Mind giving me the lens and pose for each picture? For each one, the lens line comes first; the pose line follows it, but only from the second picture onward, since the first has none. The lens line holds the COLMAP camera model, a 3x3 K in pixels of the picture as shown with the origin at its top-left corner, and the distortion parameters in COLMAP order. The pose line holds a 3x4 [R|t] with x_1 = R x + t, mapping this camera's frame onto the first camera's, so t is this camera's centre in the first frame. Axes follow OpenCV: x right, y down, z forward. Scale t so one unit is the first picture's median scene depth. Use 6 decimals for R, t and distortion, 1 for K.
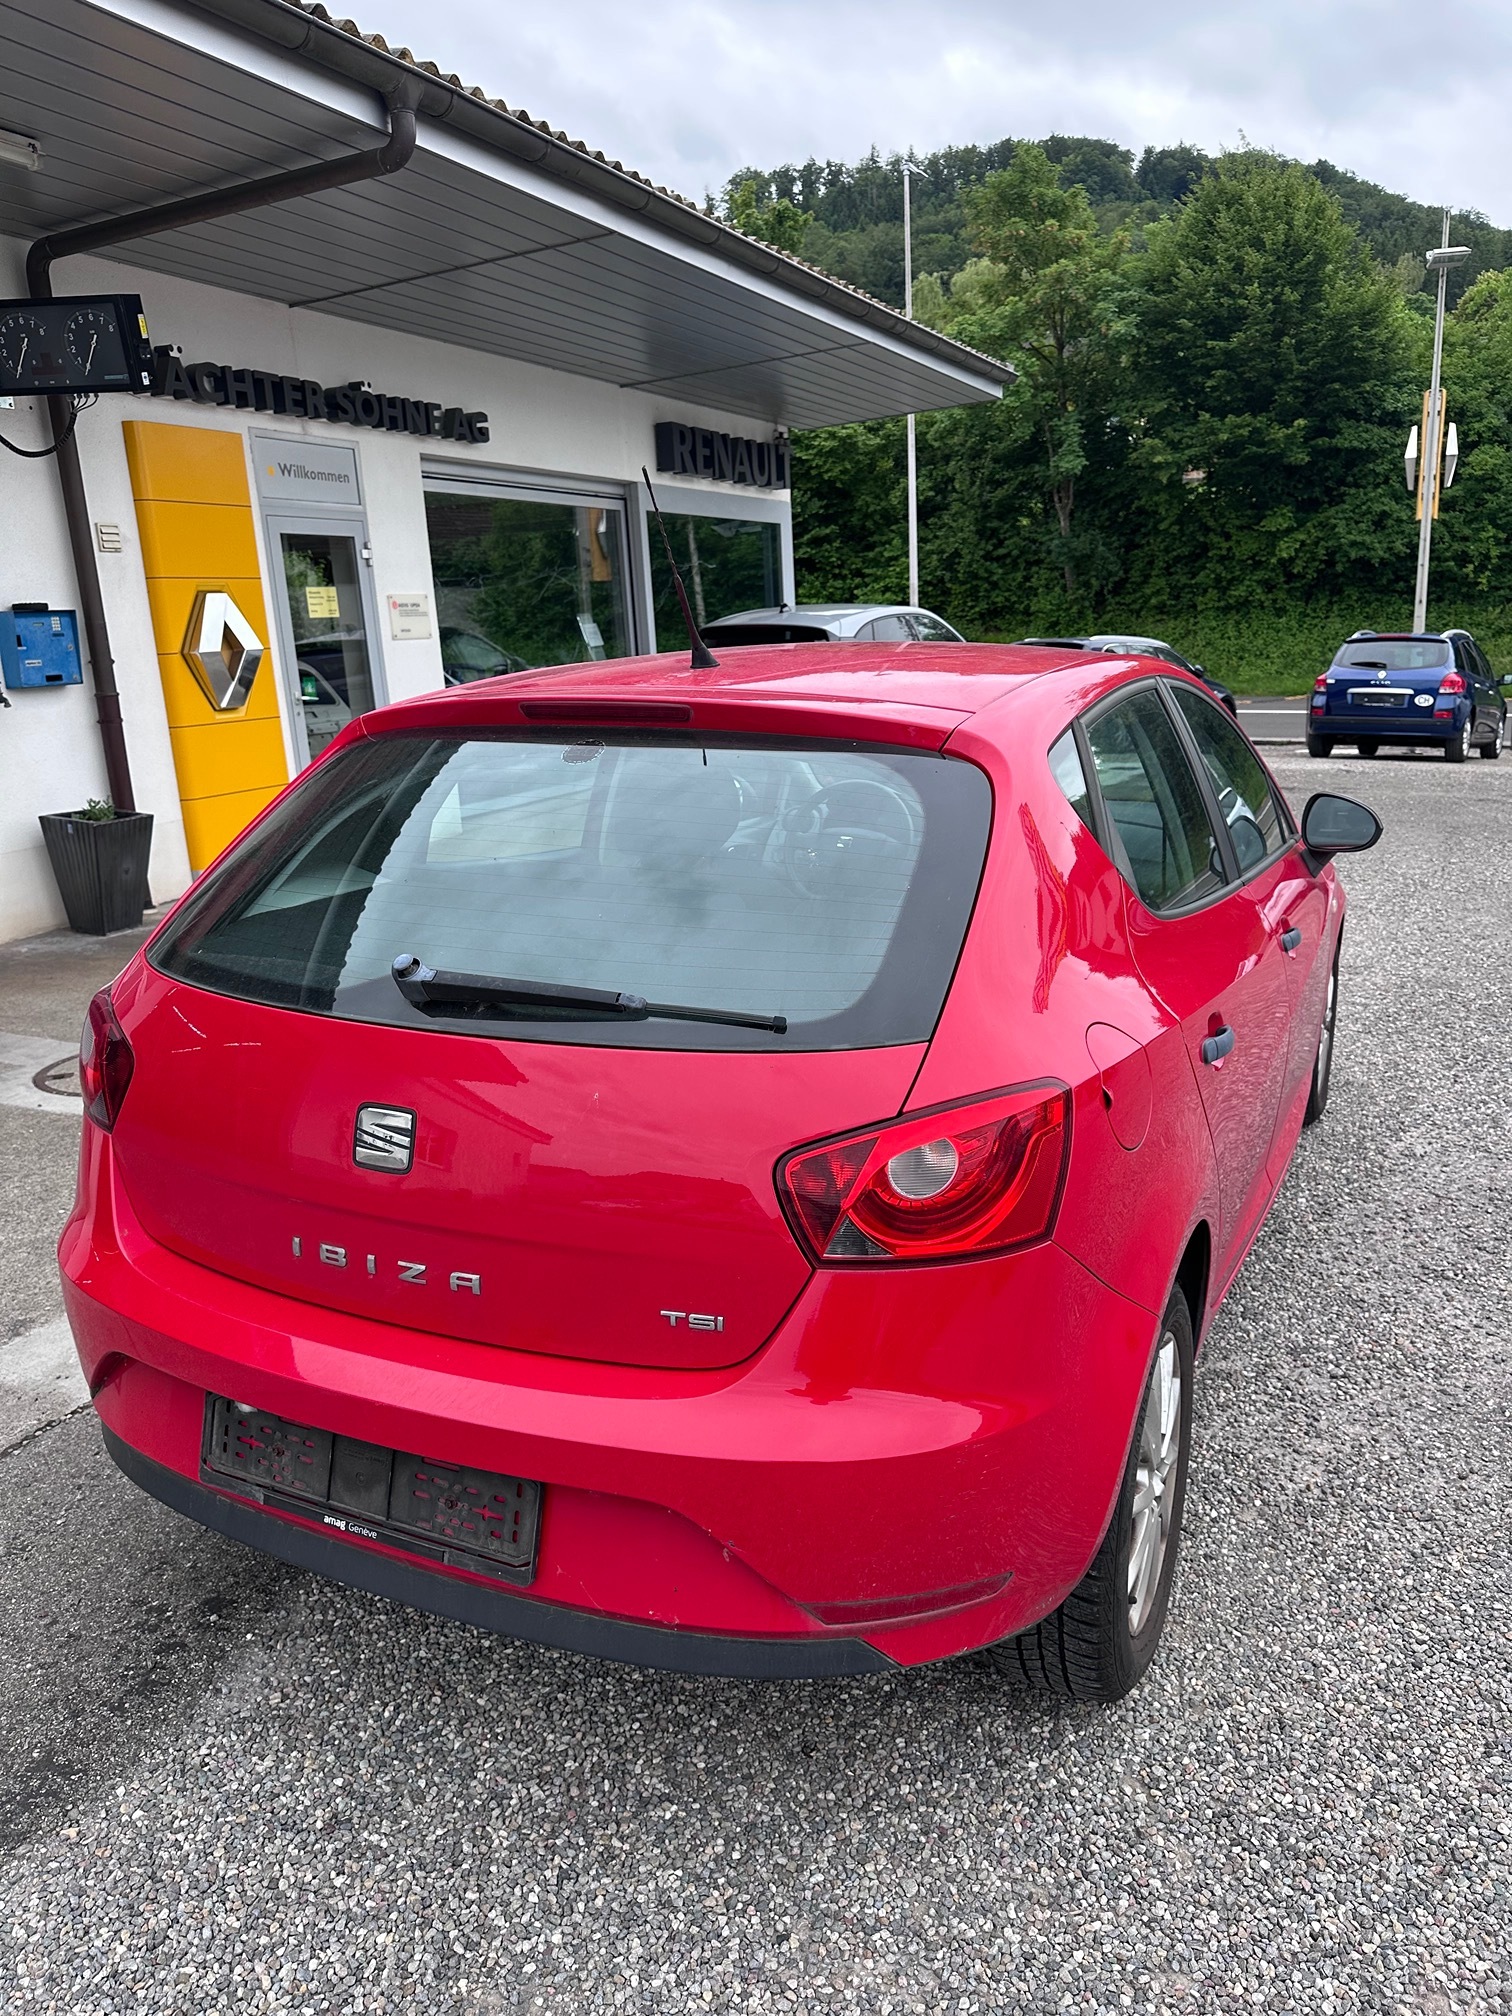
lens RADIAL K [[1433.9, 0, 758.8], [0, 1433.9, 1024.4], [0, 0, 1]] dist [0.008466, -0.011719]
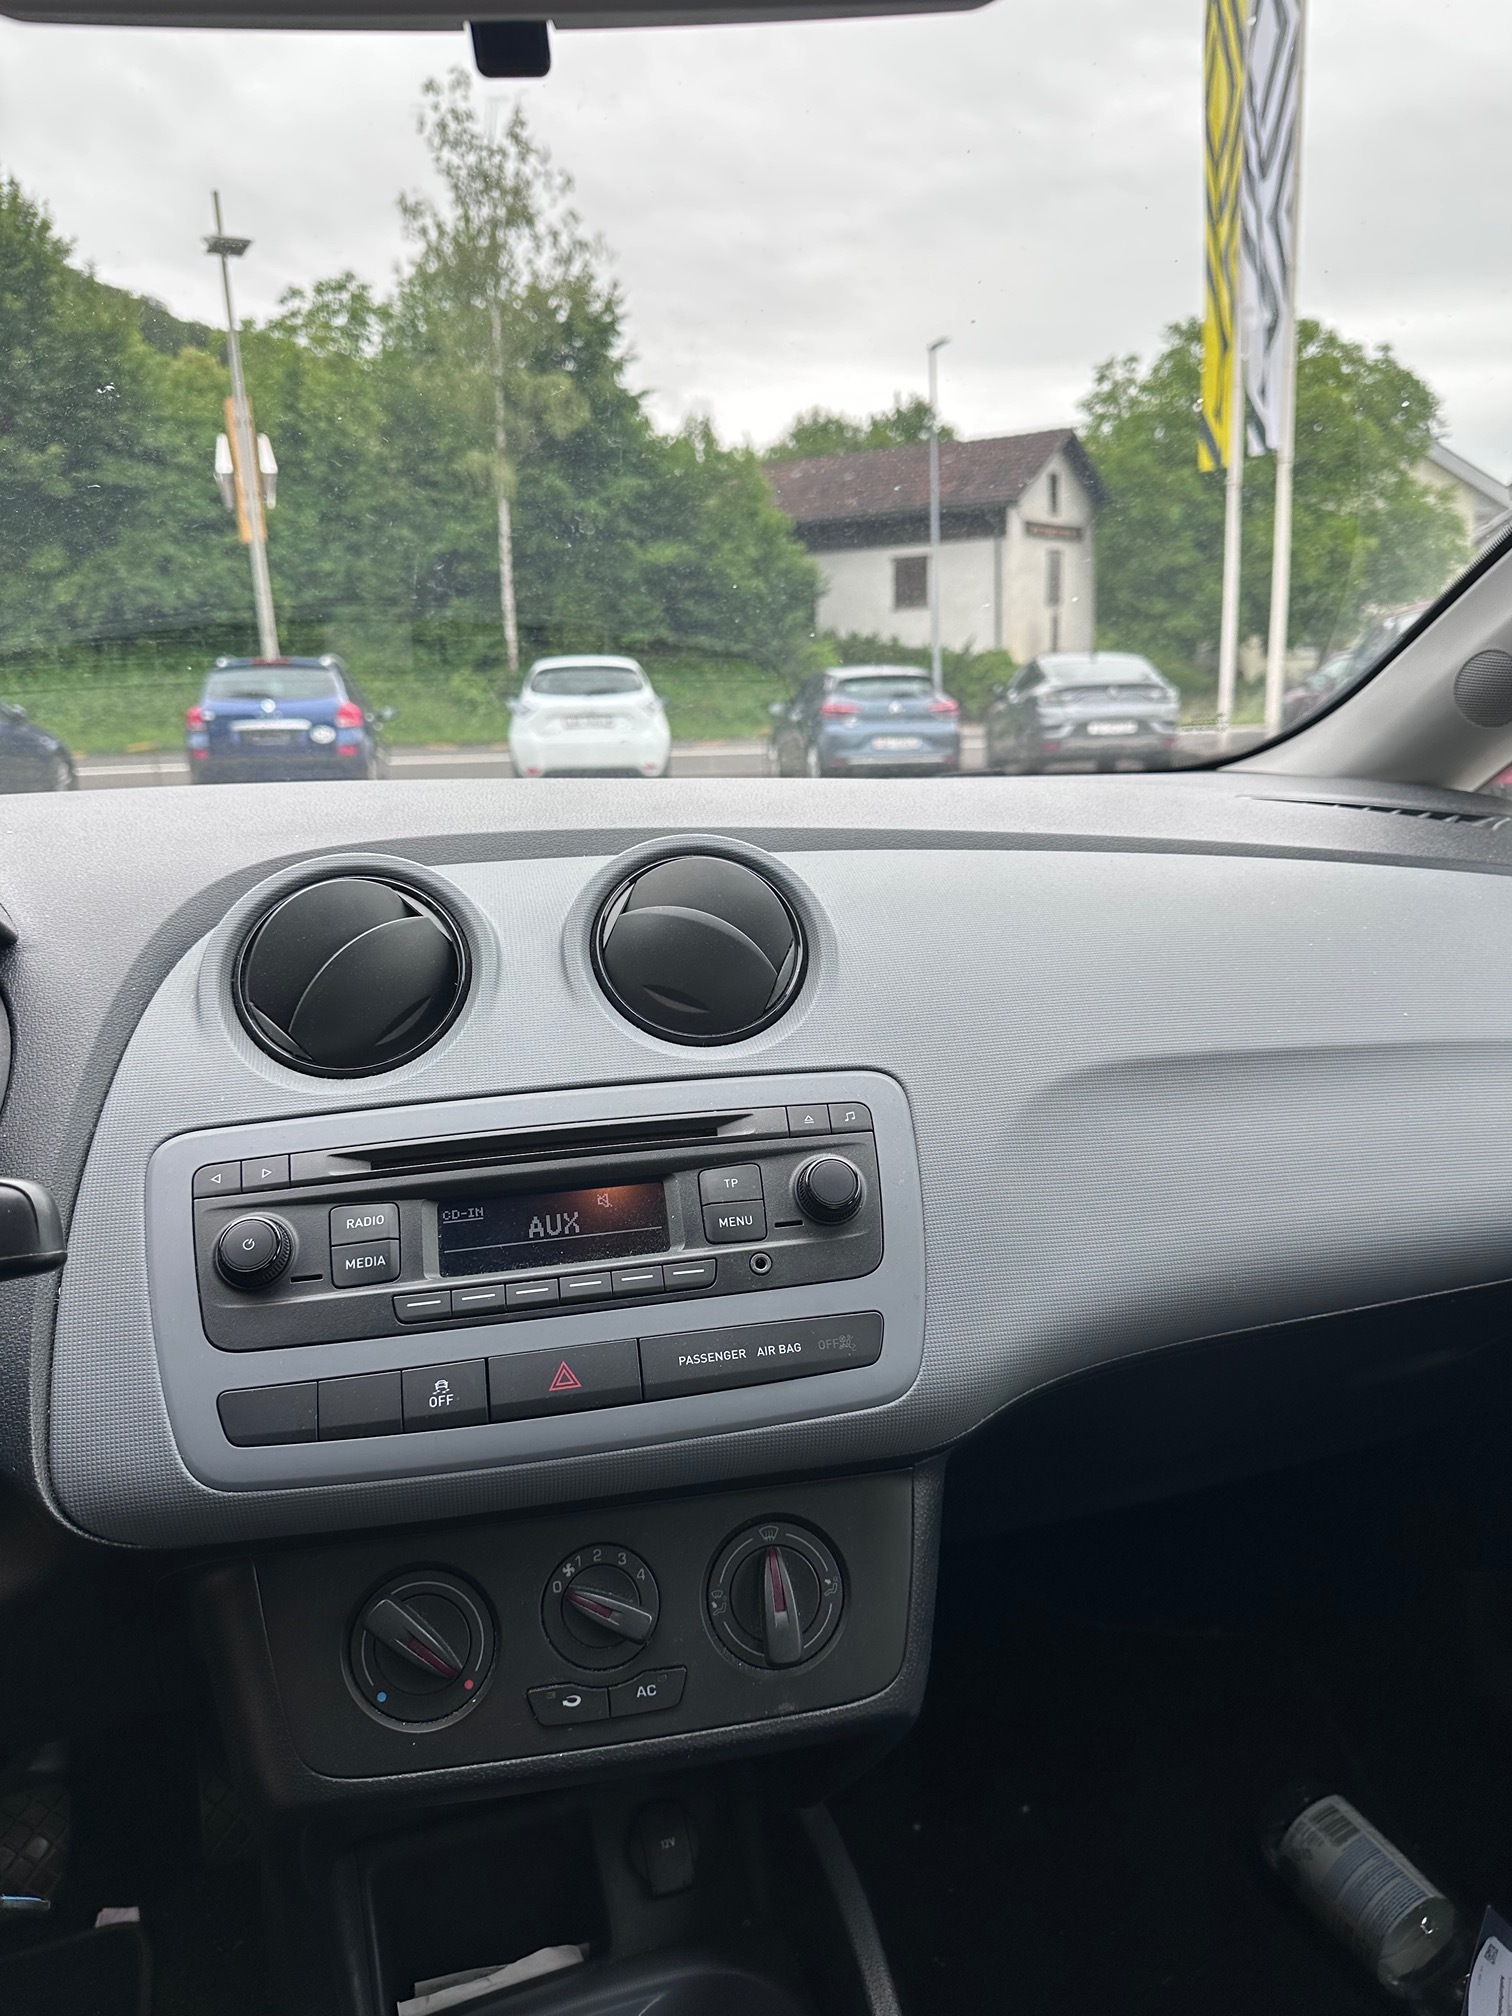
lens RADIAL K [[1433.9, 0, 753.9], [0, 1433.9, 995.5], [0, 0, 1]] dist [0.008466, -0.011719]
pose [[0.699666, -0.154029, 0.697669, 0.011838], [0.201459, 0.979394, 0.014192, -0.017900], [-0.685479, 0.130622, 0.716279, 0.123172]]
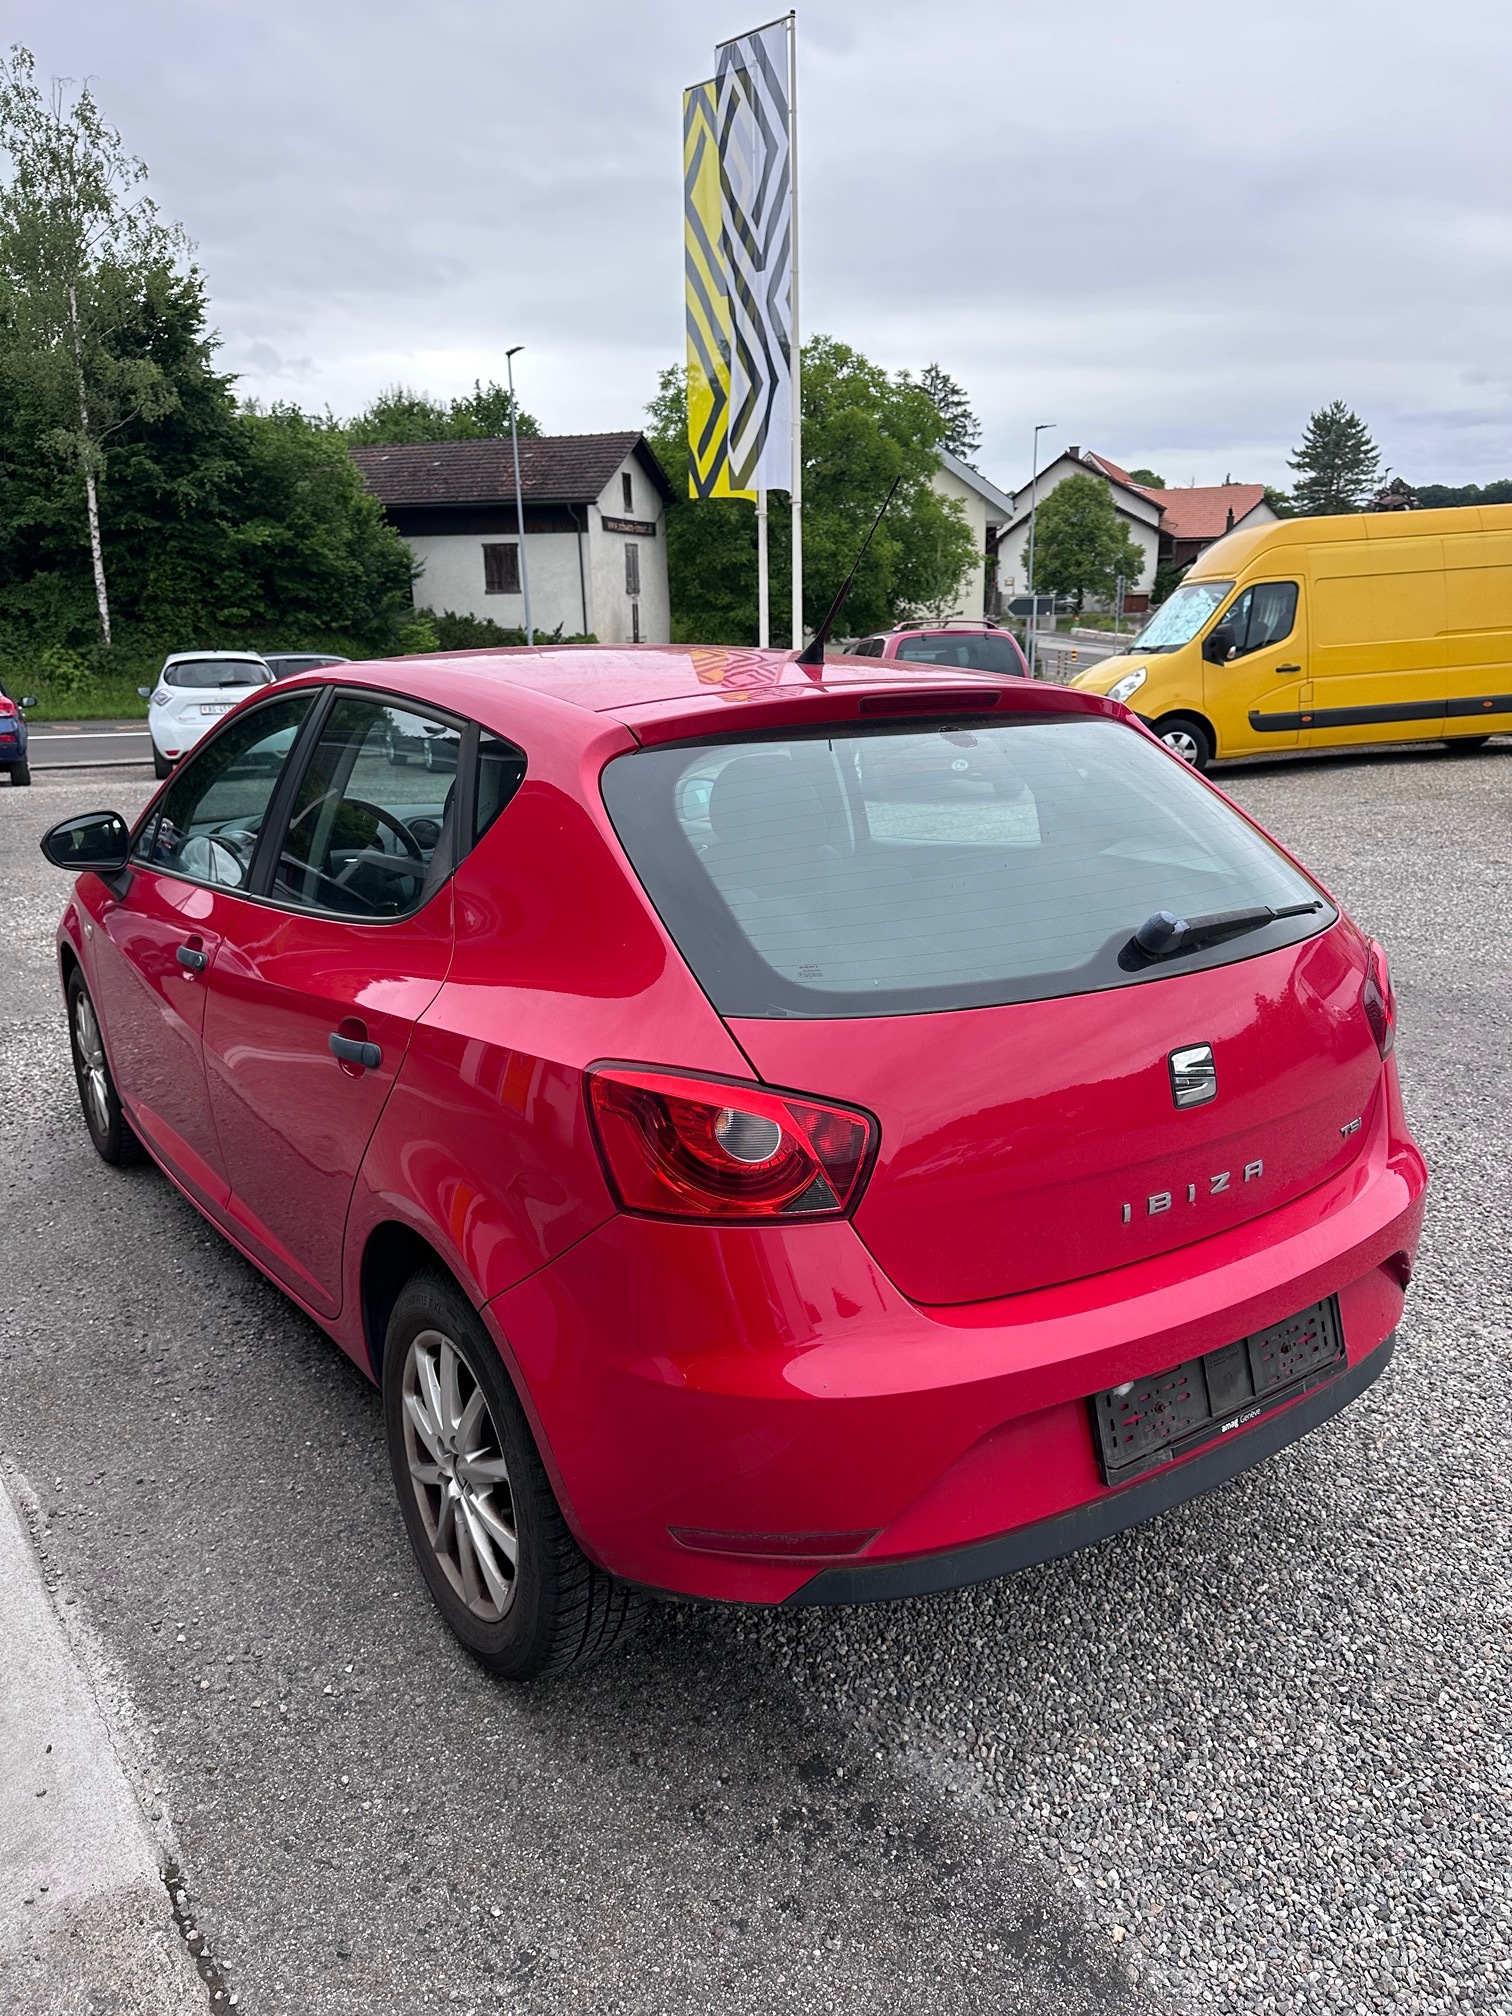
lens RADIAL K [[1433.9, 0, 772.7], [0, 1433.9, 1027.1], [0, 0, 1]] dist [0.008466, -0.011719]
pose [[0.470261, -0.219984, 0.854670, -0.087401], [0.234780, 0.964721, 0.119127, -0.010460], [-0.850725, 0.144639, 0.505319, 0.046031]]
